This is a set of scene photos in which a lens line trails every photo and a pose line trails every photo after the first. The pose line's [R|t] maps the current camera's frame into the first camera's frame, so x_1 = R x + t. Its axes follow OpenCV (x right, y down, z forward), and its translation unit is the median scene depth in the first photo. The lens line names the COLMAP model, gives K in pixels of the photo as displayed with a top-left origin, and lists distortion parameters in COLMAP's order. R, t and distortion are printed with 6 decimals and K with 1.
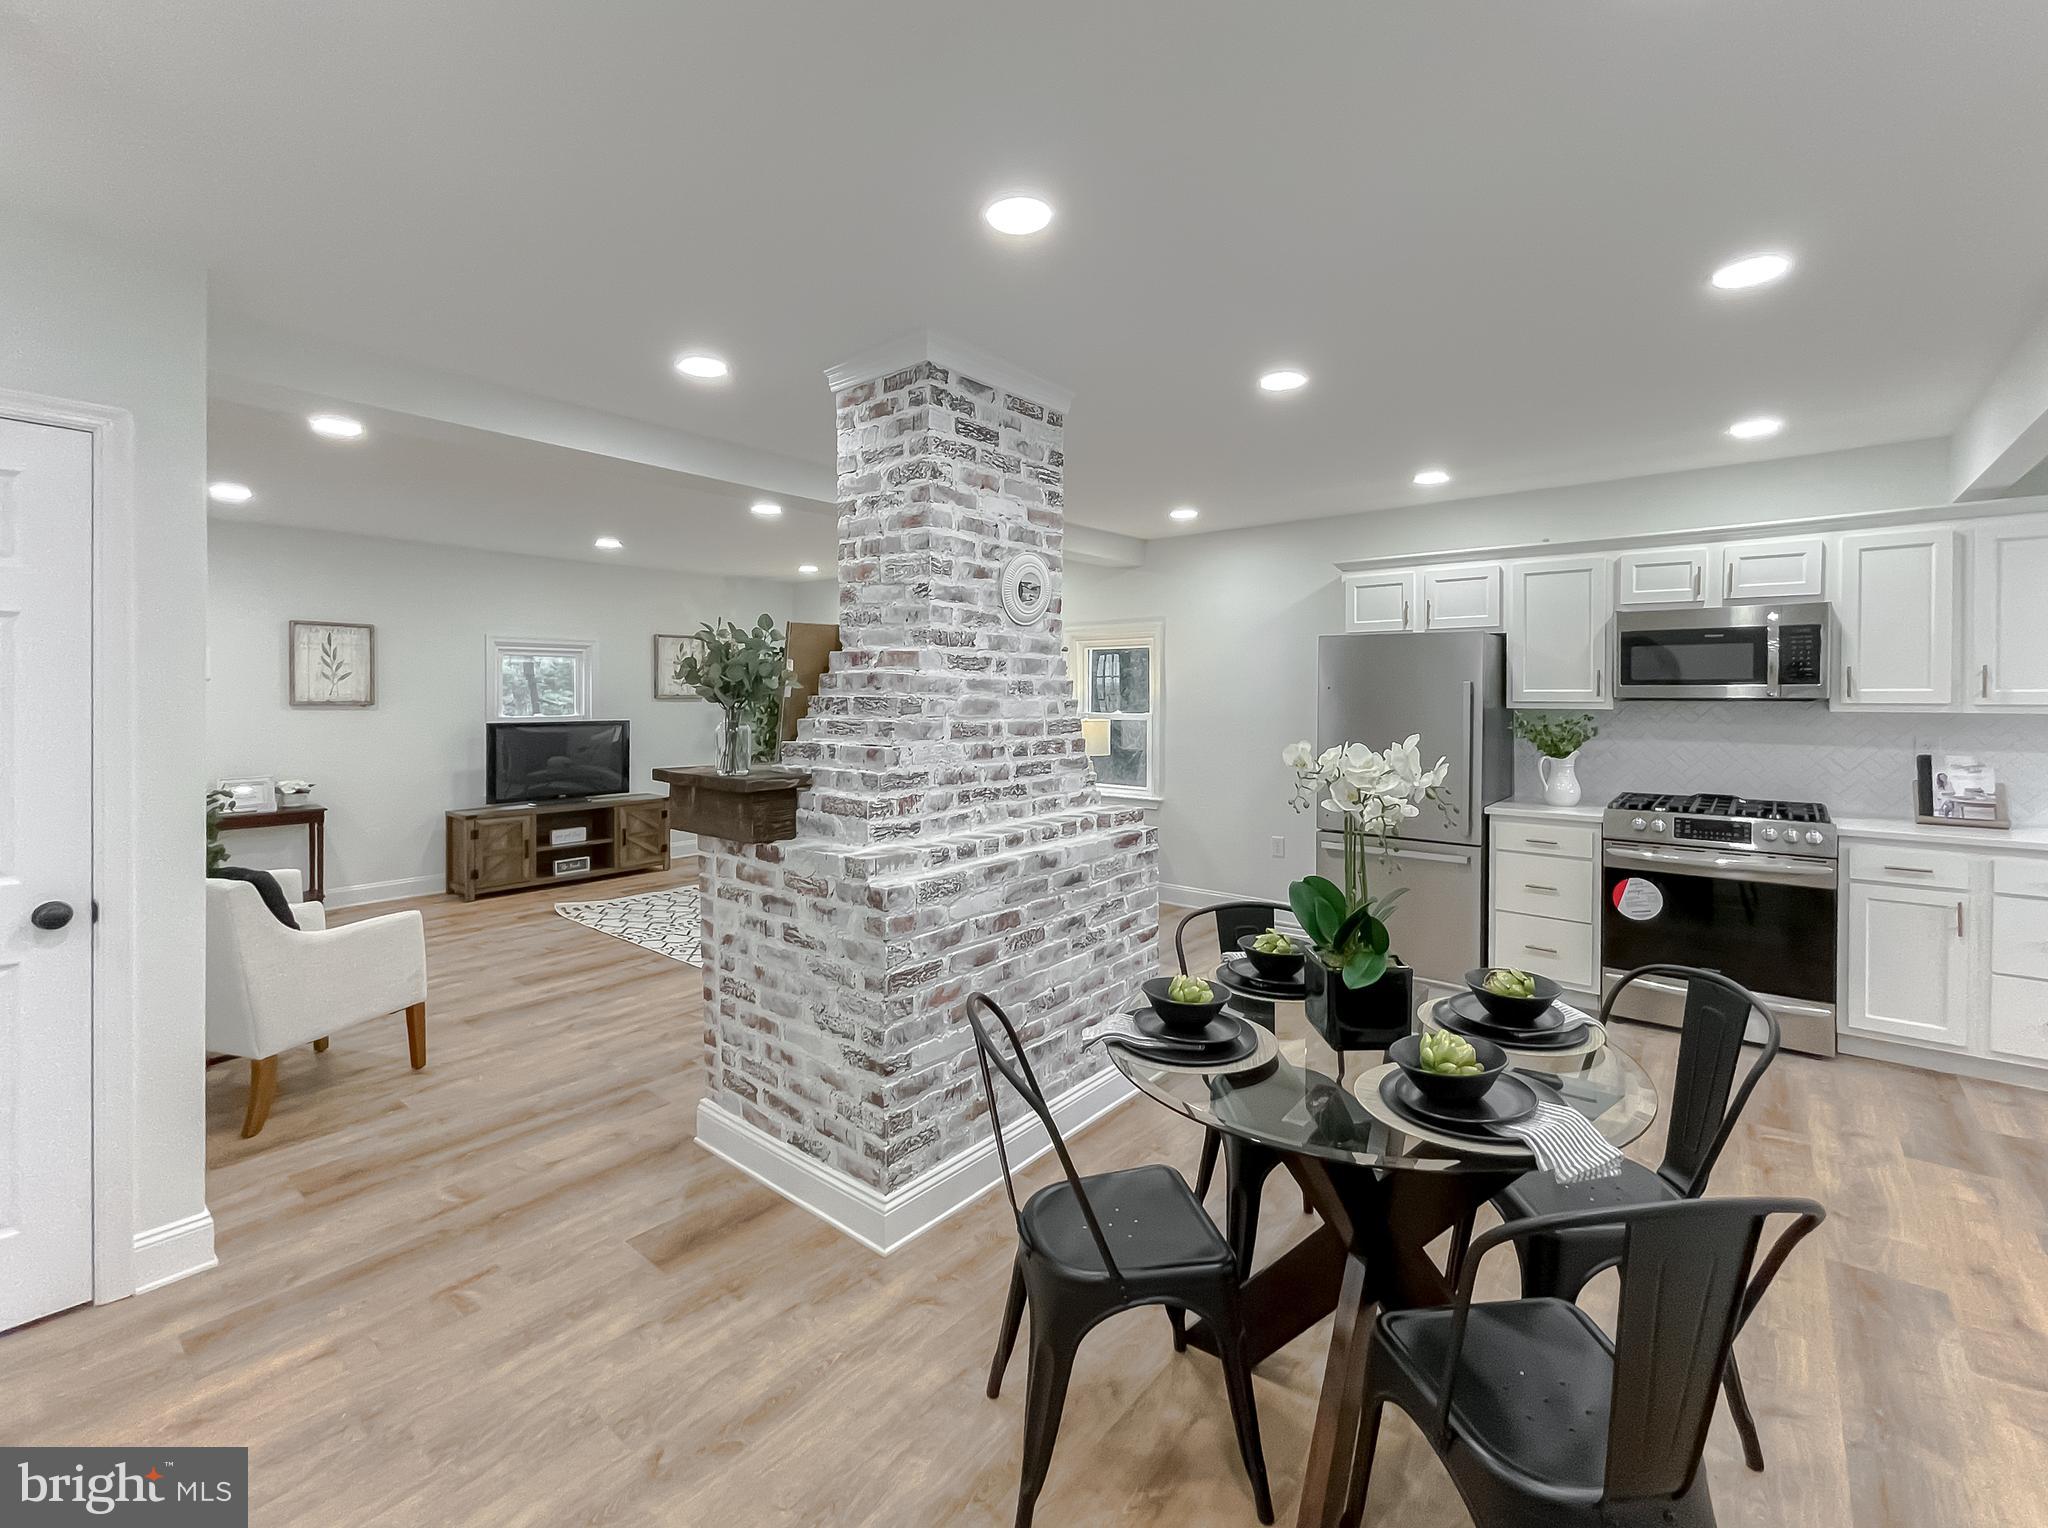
lens RADIAL K [[883.0, 0, 1030.7], [0, 883.0, 703.3], [0, 0, 1]] dist [-0.001406, -0.000158]
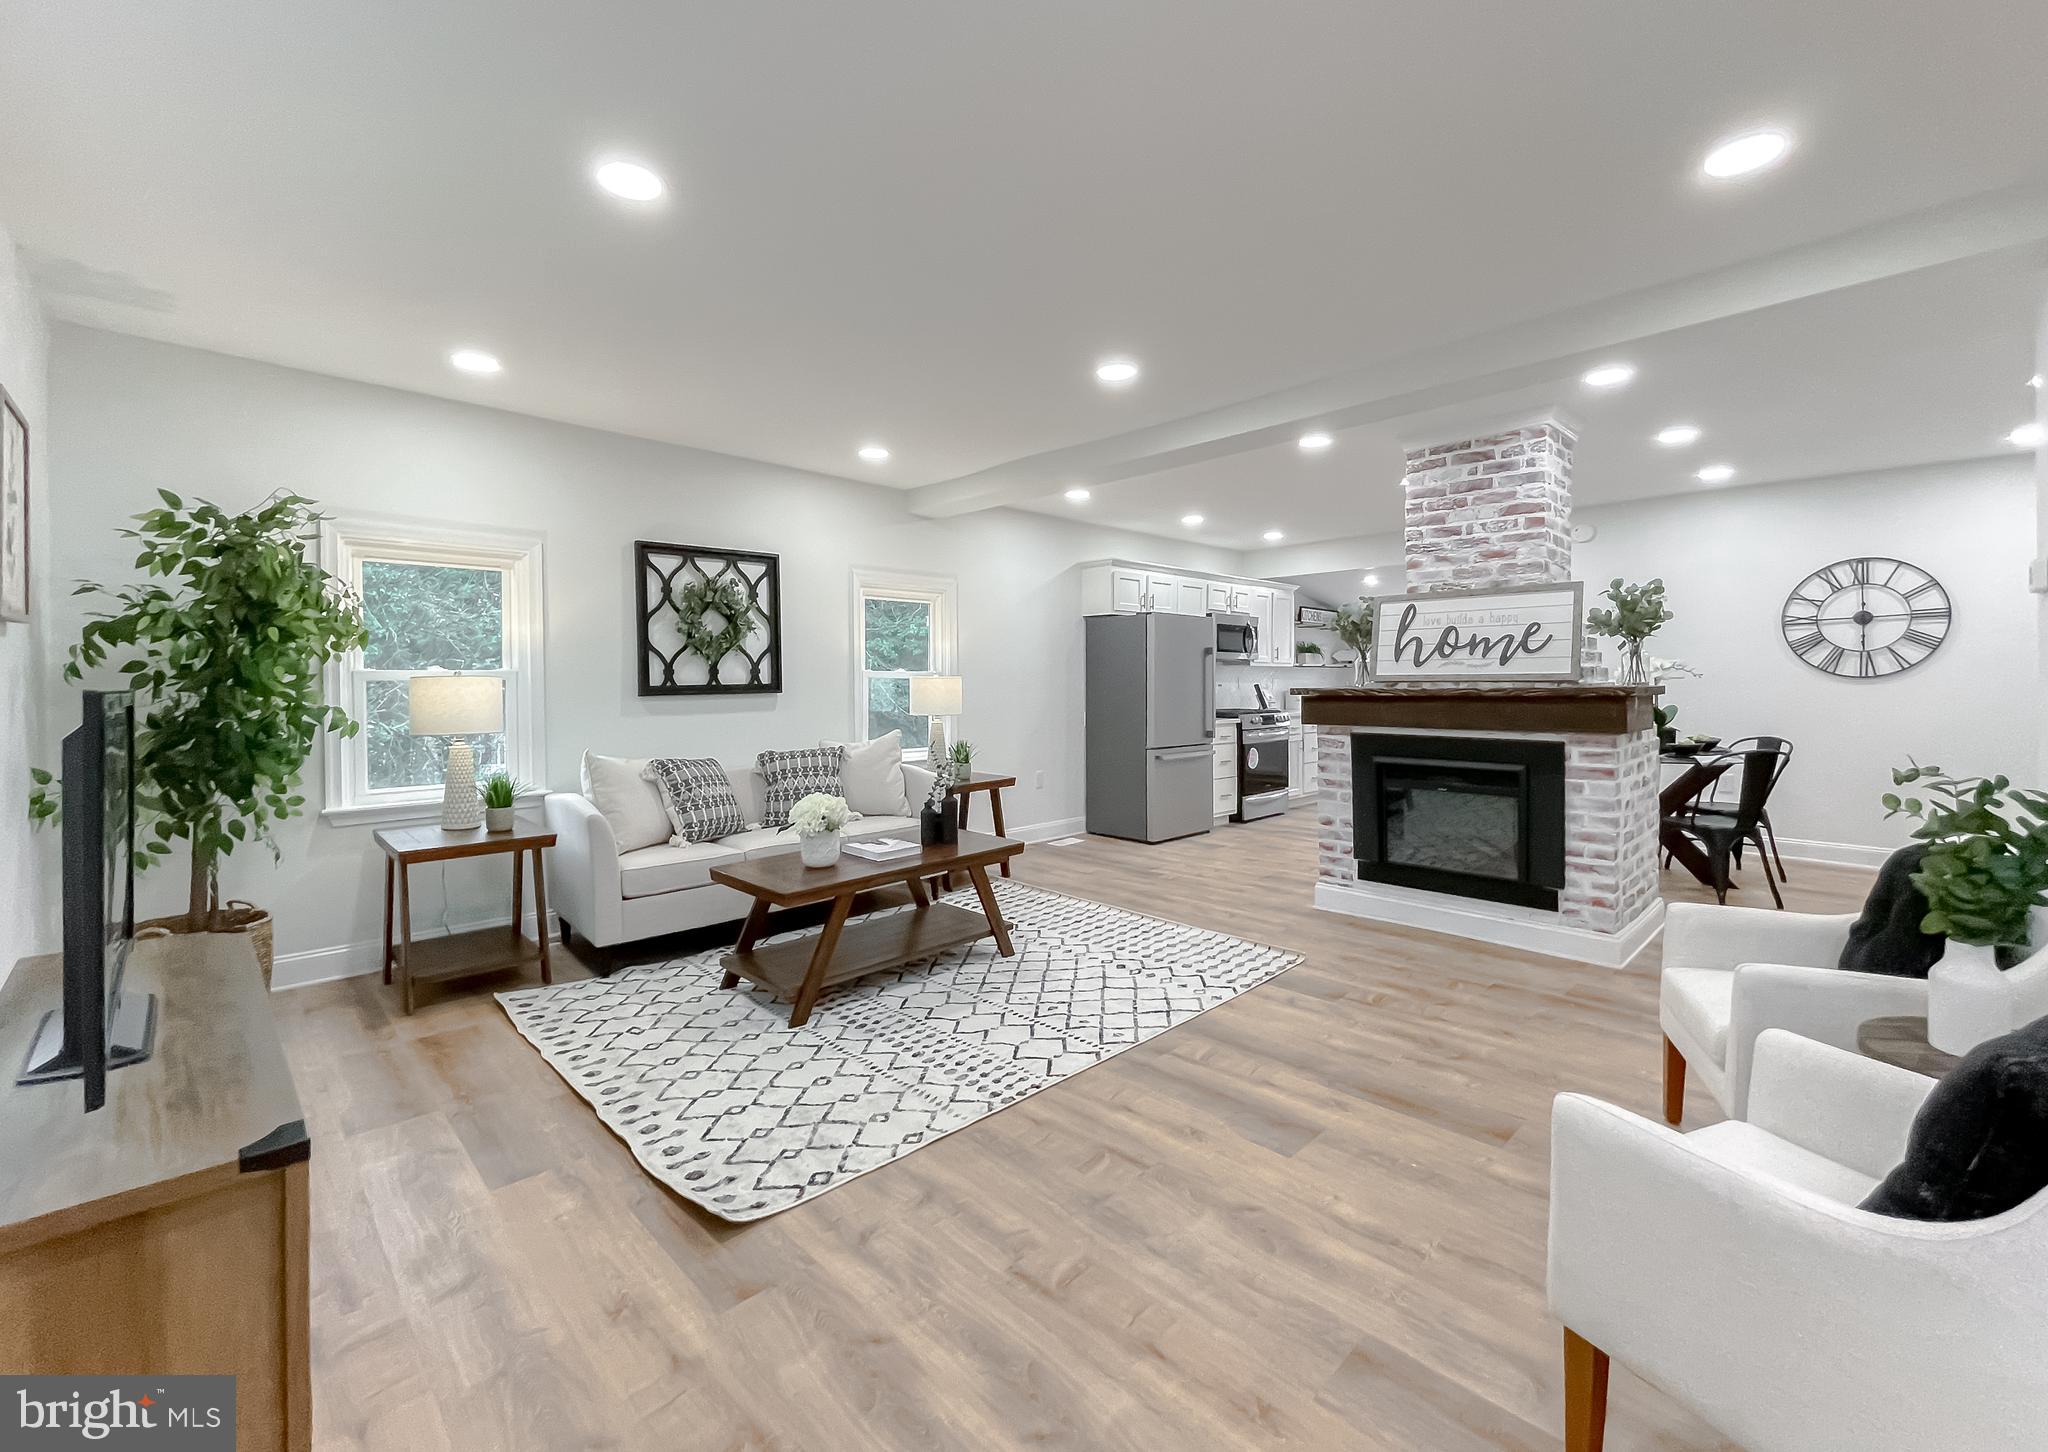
lens RADIAL K [[850.5, 0, 1022.0], [0, 850.5, 689.1], [0, 0, 1]] dist [-0.000994, 0.000038]
pose [[0.117422, -0.010173, 0.993030, -1.591628], [0.015427, 0.999846, 0.008418, 0.050497], [-0.992962, 0.014331, 0.117561, 1.590019]]
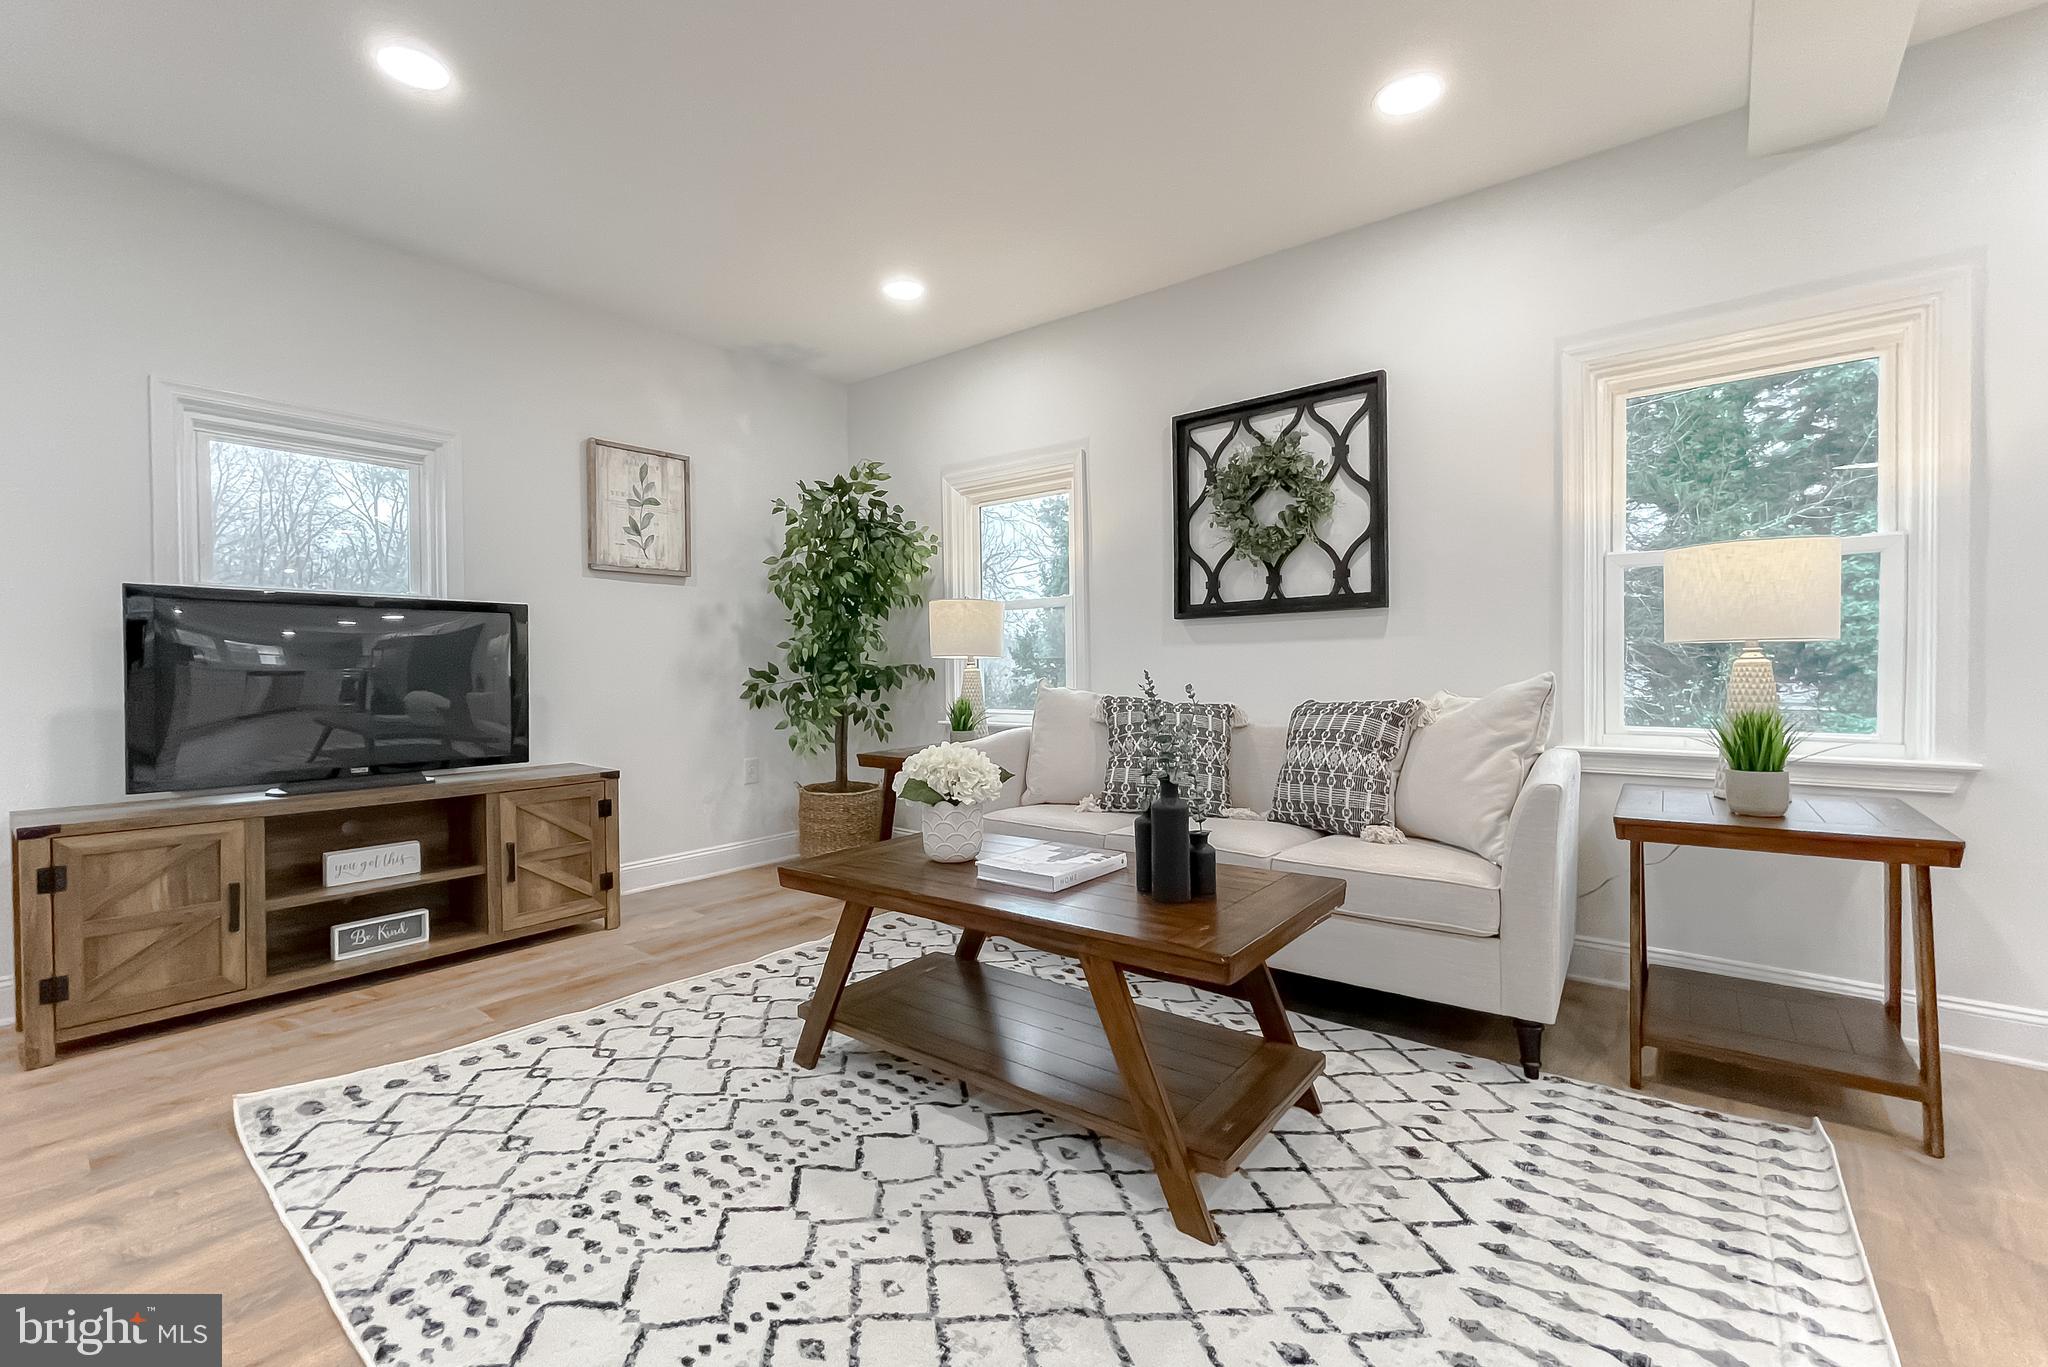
lens RADIAL K [[858.8, 0, 1011.1], [0, 858.8, 680.4], [0, 0, 1]] dist [-0.013976, 0.011581]
pose [[0.999954, -0.009201, -0.002838, -0.468091], [0.009209, 0.999953, 0.002908, 0.138615], [0.002811, -0.002934, 0.999992, 1.285133]]
